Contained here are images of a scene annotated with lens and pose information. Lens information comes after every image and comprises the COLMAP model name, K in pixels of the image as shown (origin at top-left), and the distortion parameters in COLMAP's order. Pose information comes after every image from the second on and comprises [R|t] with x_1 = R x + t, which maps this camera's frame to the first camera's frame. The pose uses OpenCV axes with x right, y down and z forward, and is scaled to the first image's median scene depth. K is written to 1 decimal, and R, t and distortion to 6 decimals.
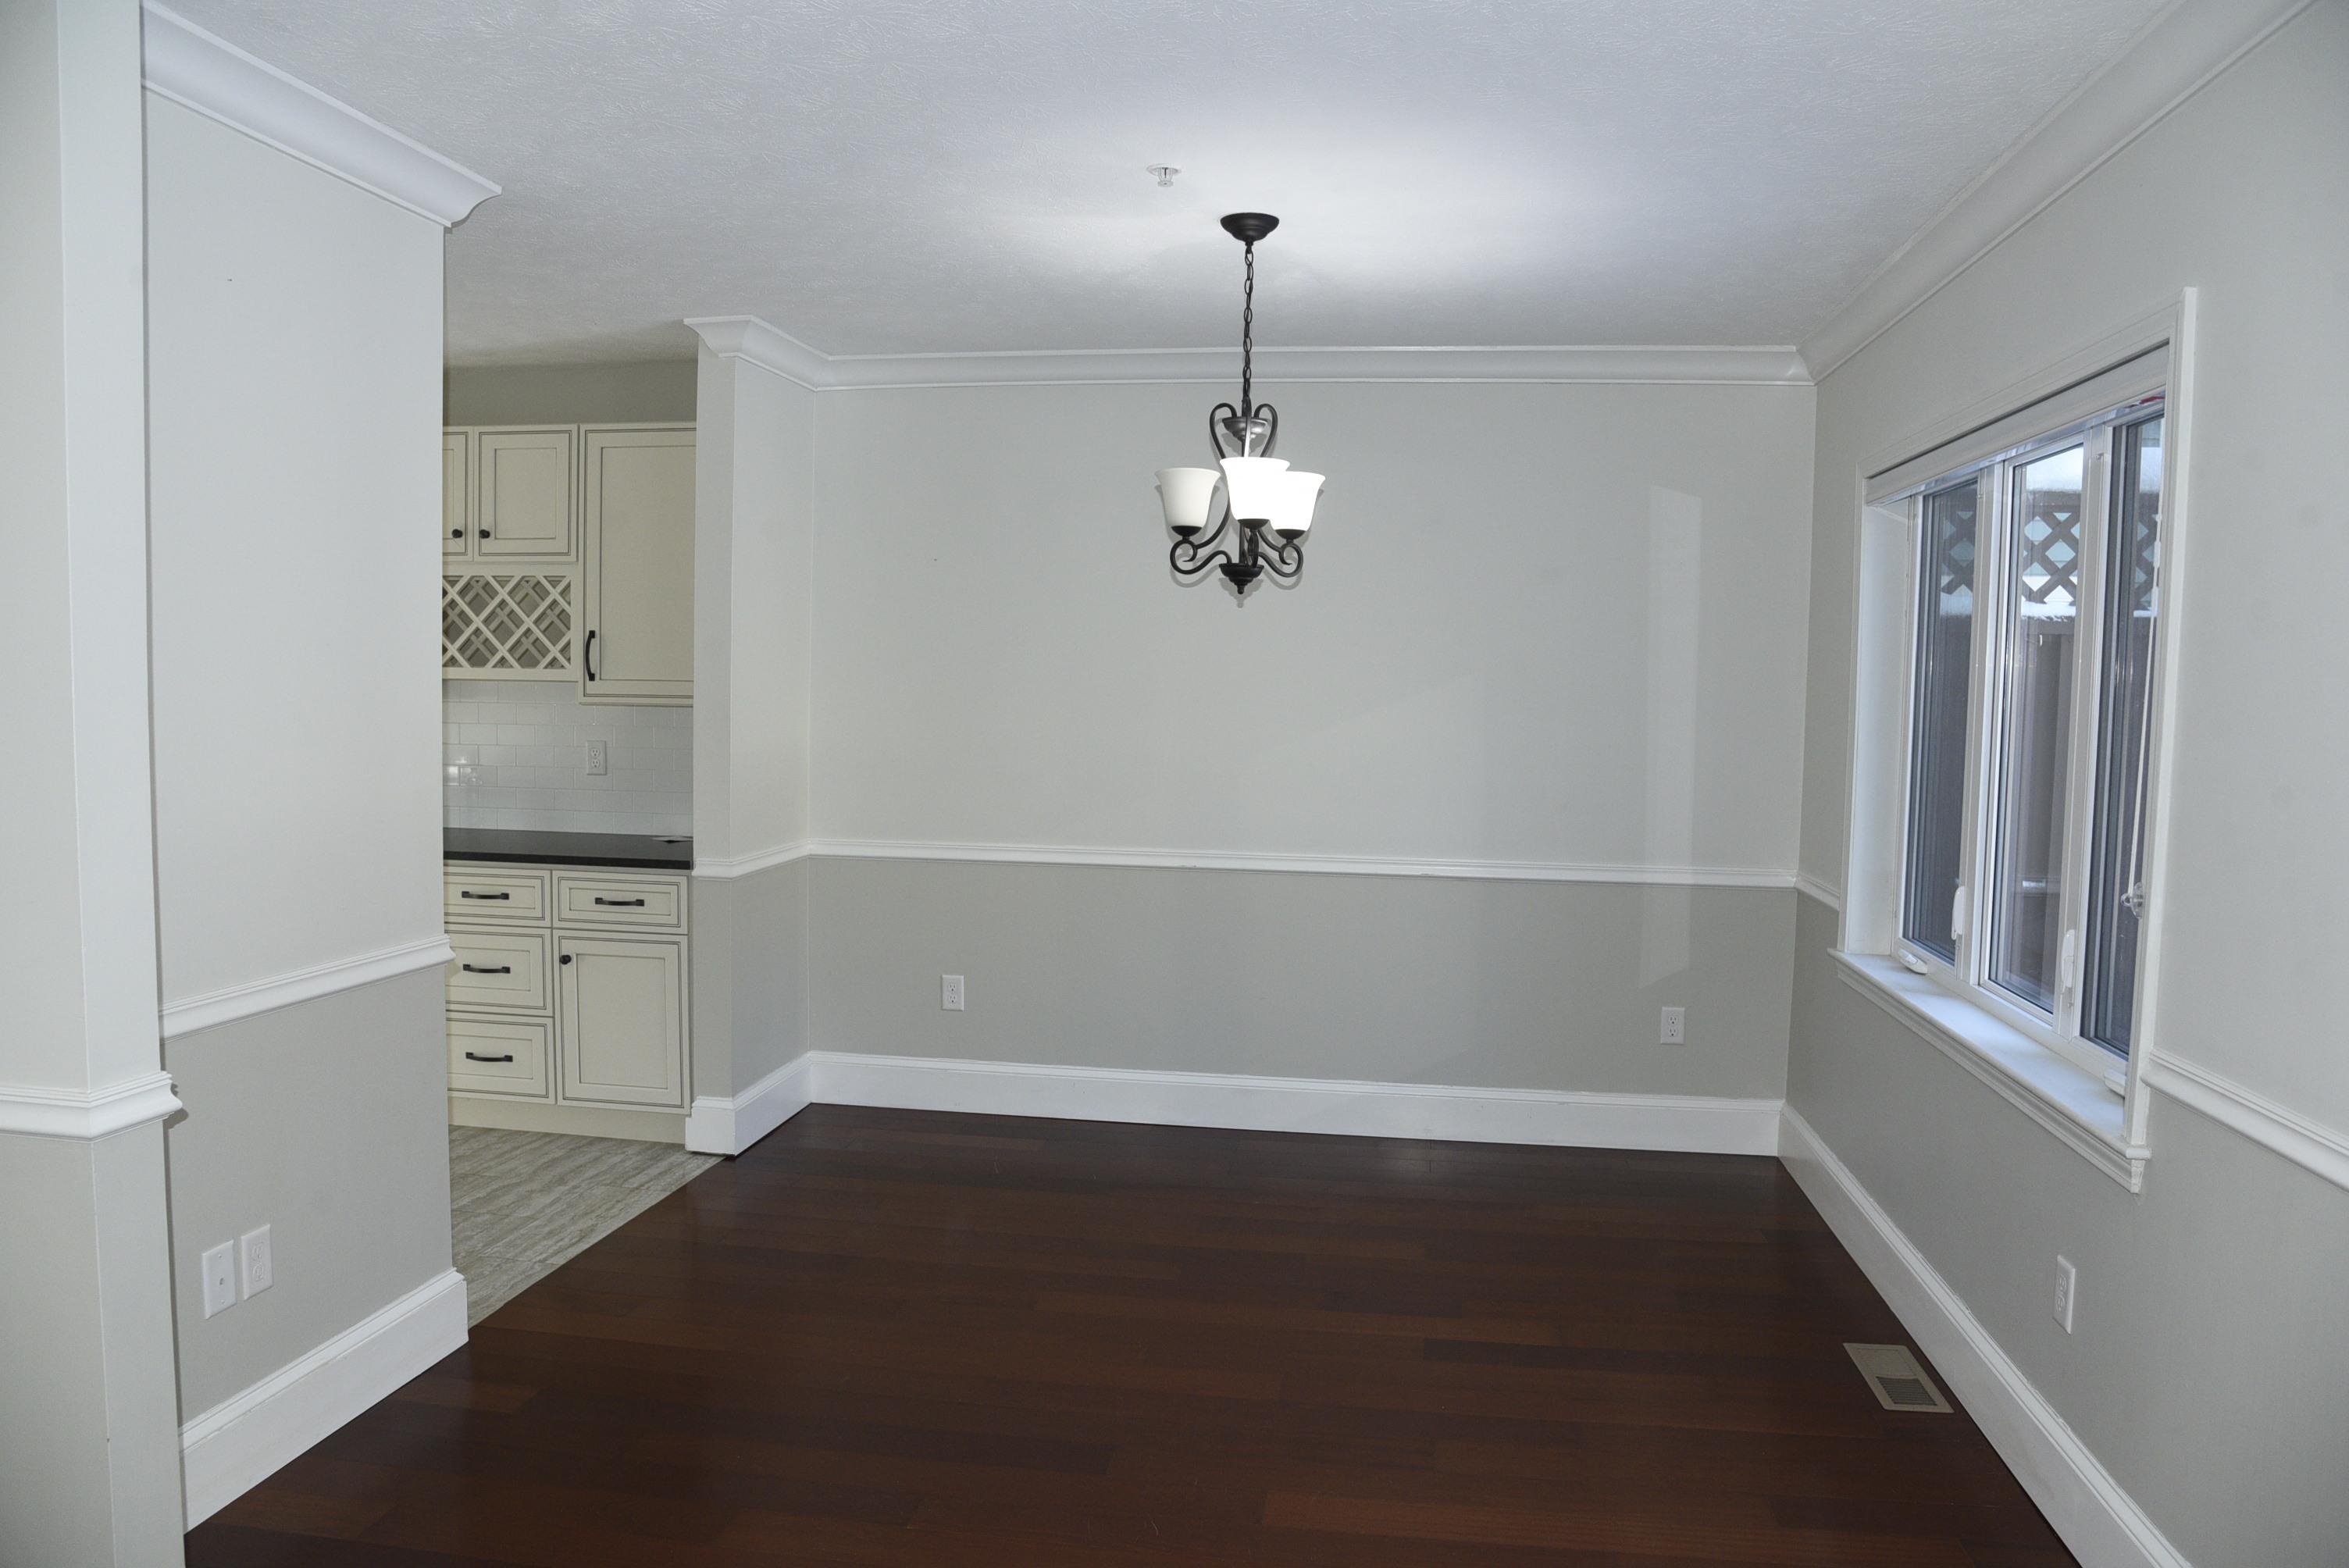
lens RADIAL K [[1622.2, 0, 1175.0], [0, 1622.2, 796.7], [0, 0, 1]] dist [-0.122625, 0.067493]
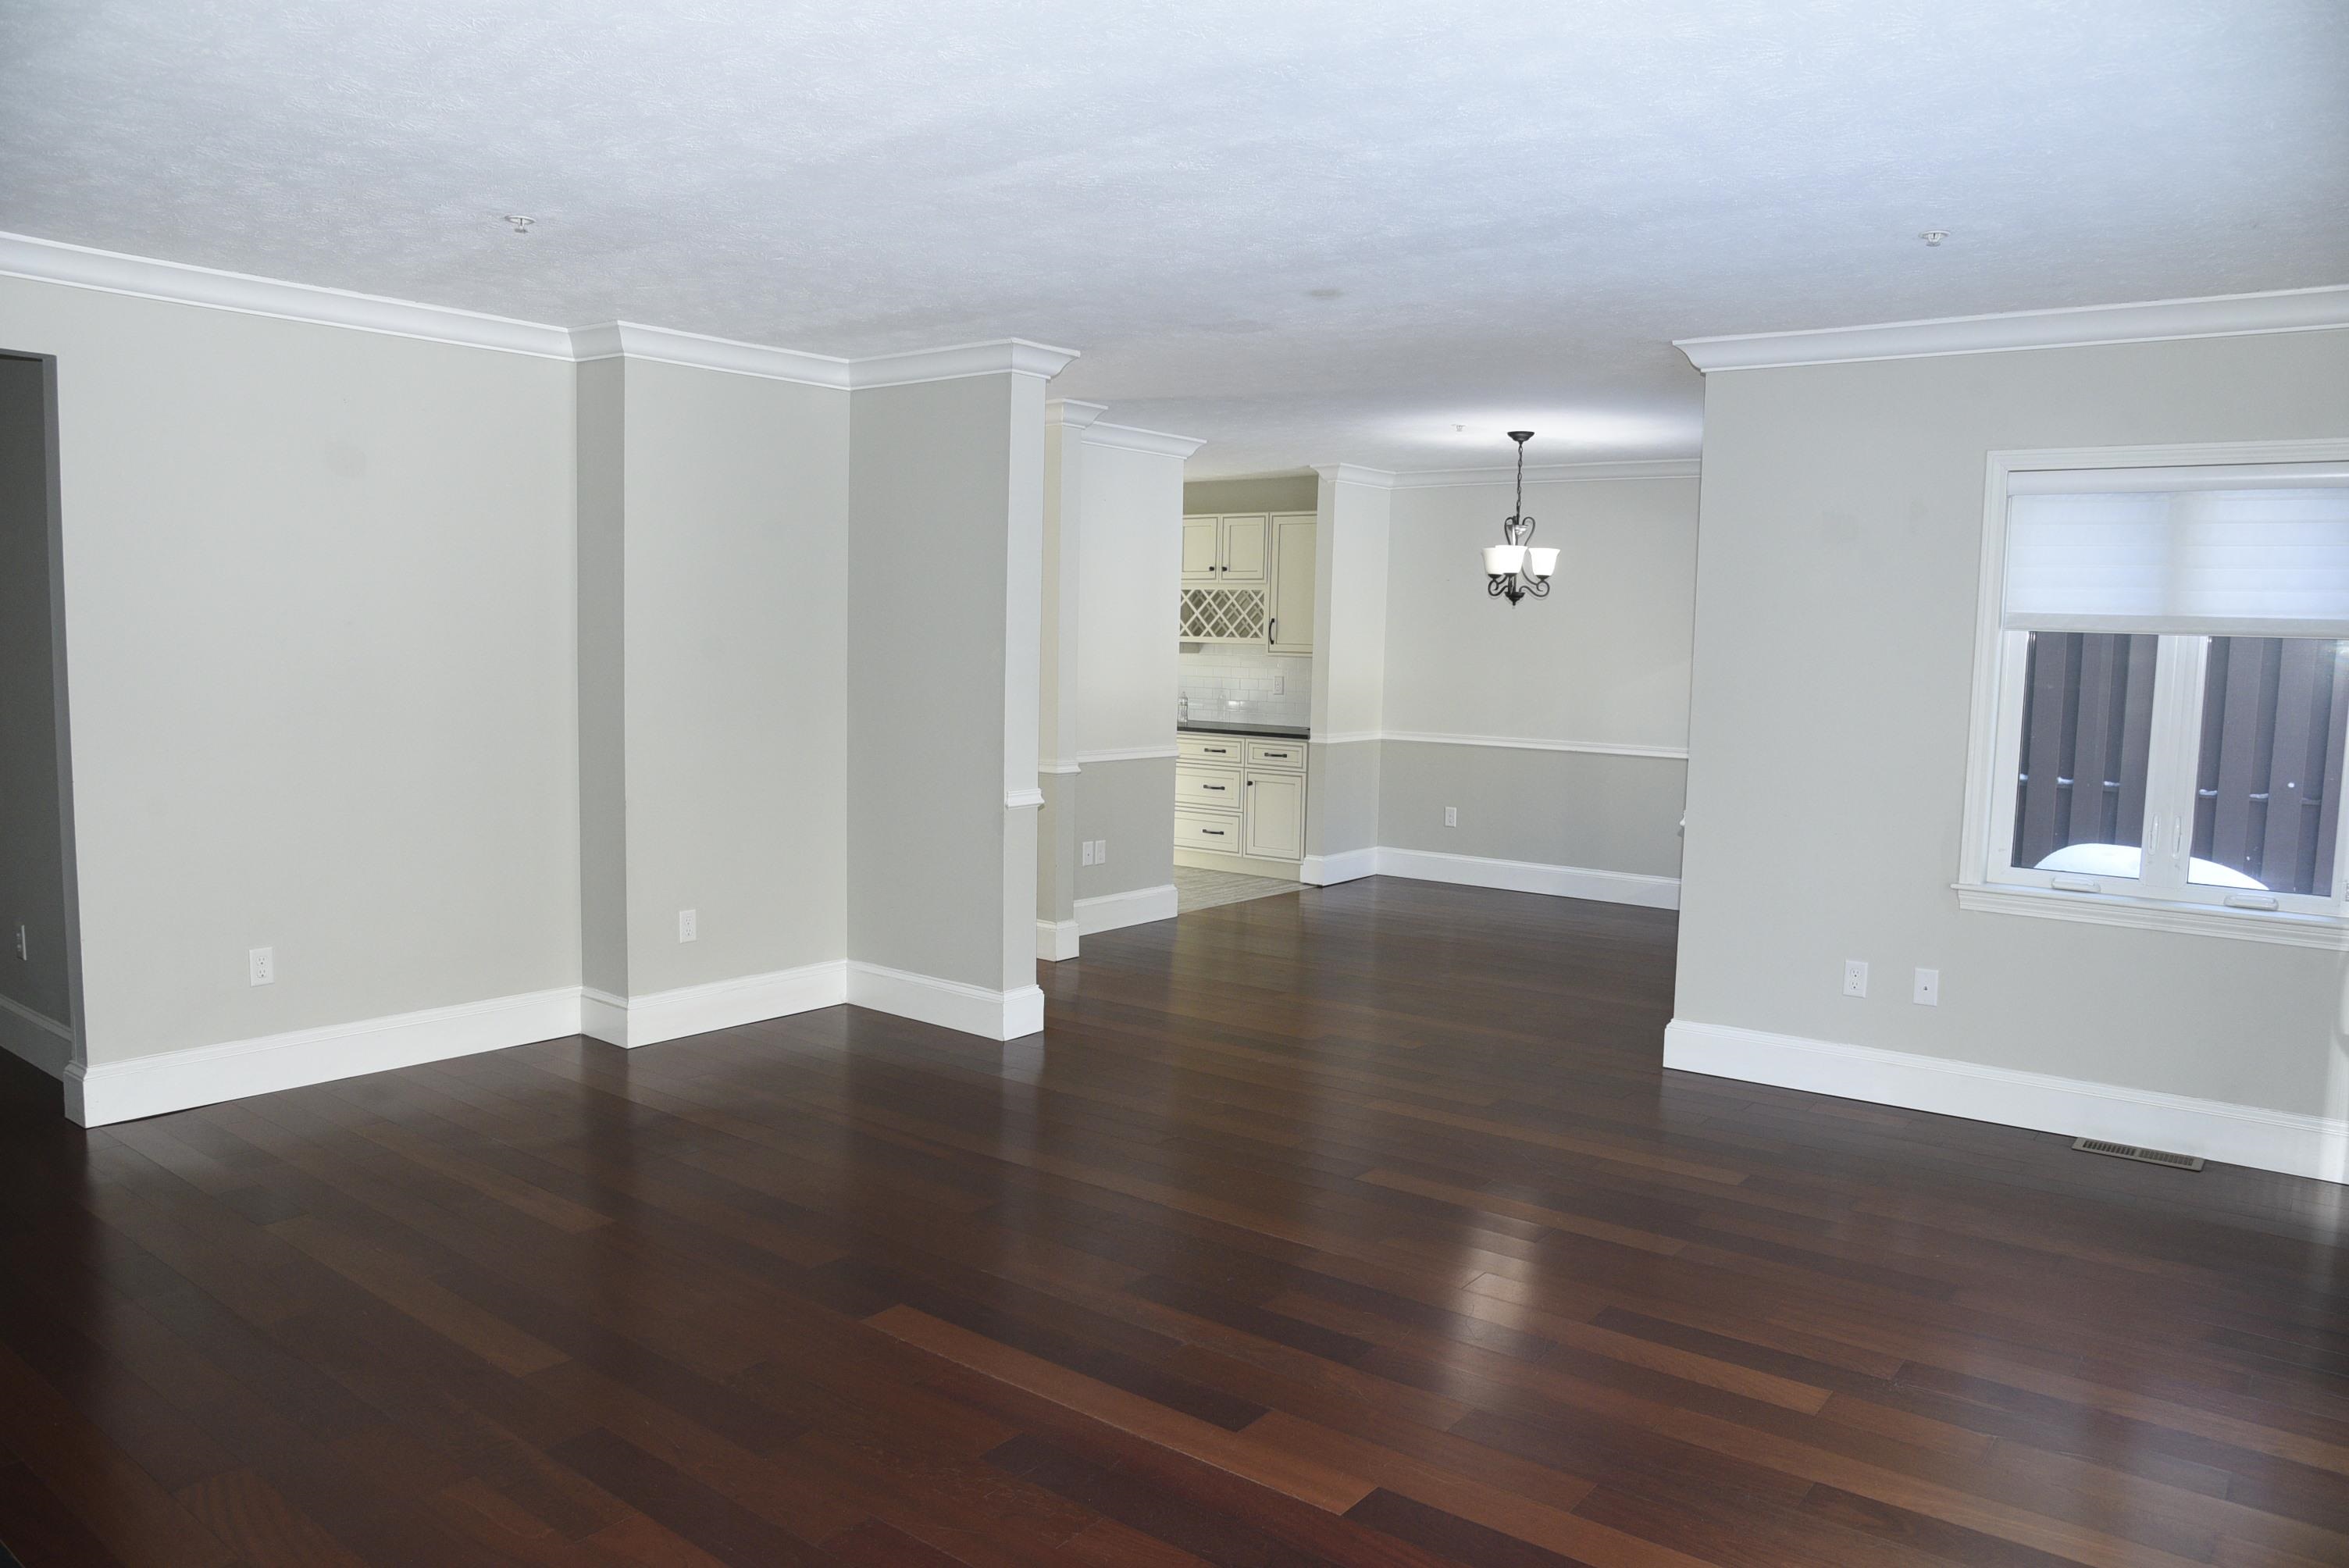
lens RADIAL K [[1622.2, 0, 1175.0], [0, 1622.2, 796.7], [0, 0, 1]] dist [-0.122625, 0.067493]
pose [[0.875830, 0.048872, -0.480140, 0.500826], [-0.041444, 0.998801, 0.026066, 0.067985], [0.480838, -0.002930, 0.876805, -0.809386]]
